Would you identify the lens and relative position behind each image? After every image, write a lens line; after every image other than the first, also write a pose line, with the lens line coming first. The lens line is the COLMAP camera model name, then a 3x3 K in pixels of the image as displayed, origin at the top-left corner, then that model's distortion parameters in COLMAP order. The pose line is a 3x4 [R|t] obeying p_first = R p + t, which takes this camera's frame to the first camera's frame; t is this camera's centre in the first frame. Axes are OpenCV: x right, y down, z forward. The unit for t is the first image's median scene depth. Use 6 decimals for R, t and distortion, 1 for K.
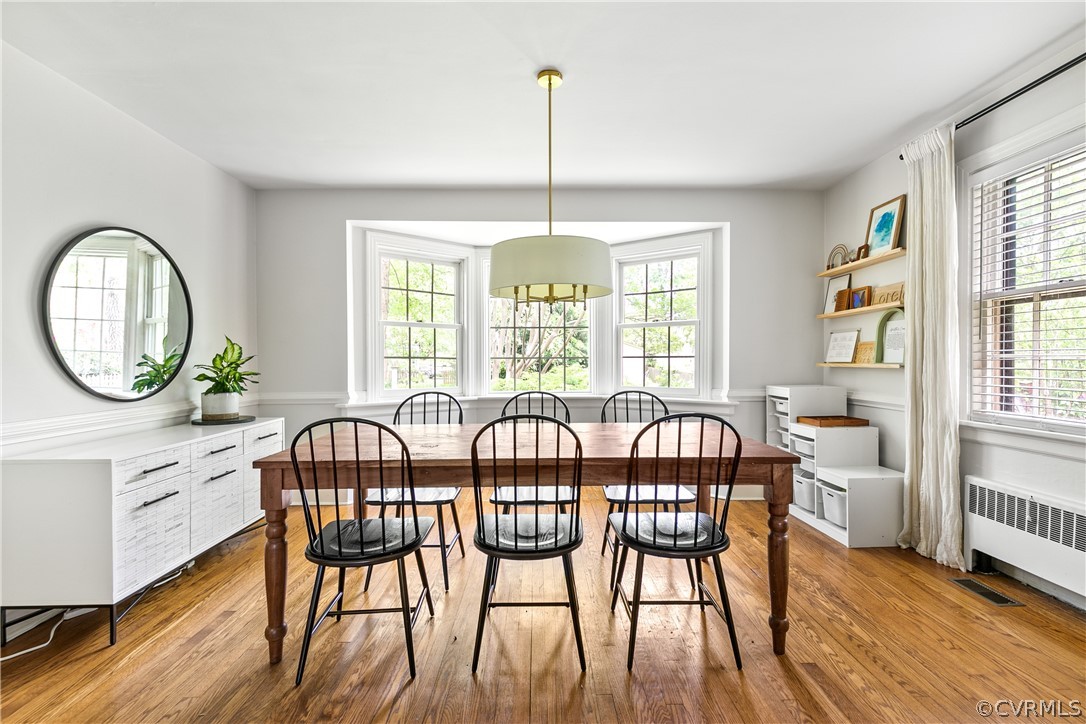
lens RADIAL K [[497.1, 0, 537.2], [0, 497.1, 356.8], [0, 0, 1]] dist [0.010702, -0.000303]
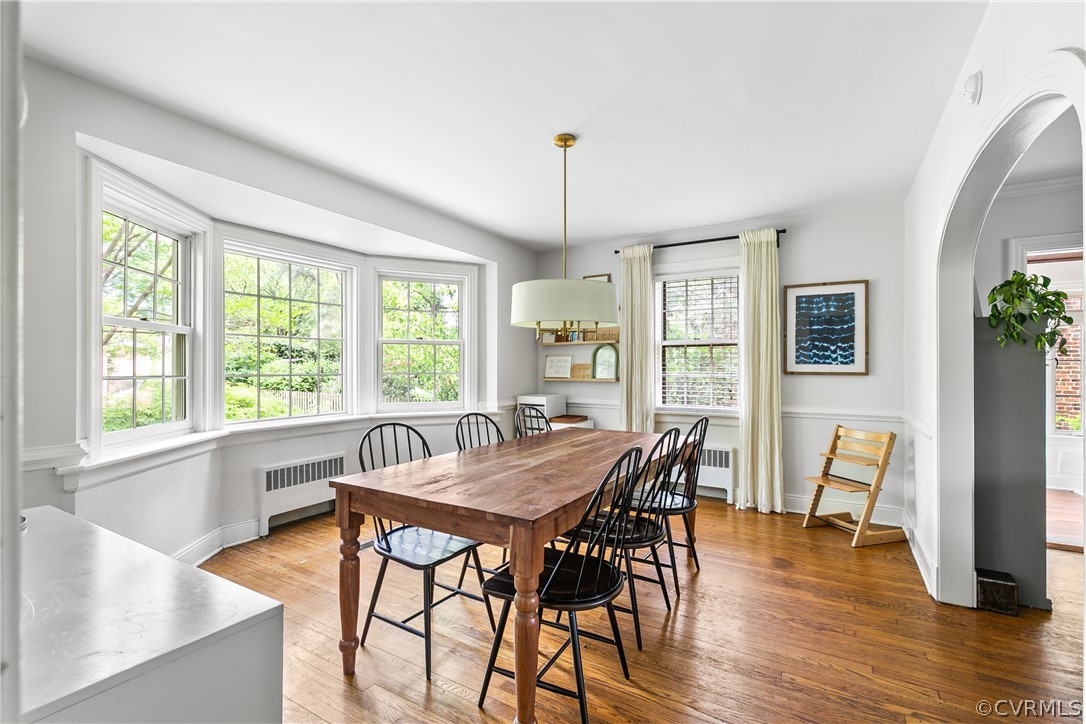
lens RADIAL K [[497.1, 0, 548.4], [0, 497.1, 364.6], [0, 0, 1]] dist [0.010702, -0.000303]
pose [[0.517518, 0.010458, 0.855609, -0.683862], [-0.006392, 0.999945, -0.008357, -0.015858], [-0.855649, -0.001144, 0.517556, 0.313969]]
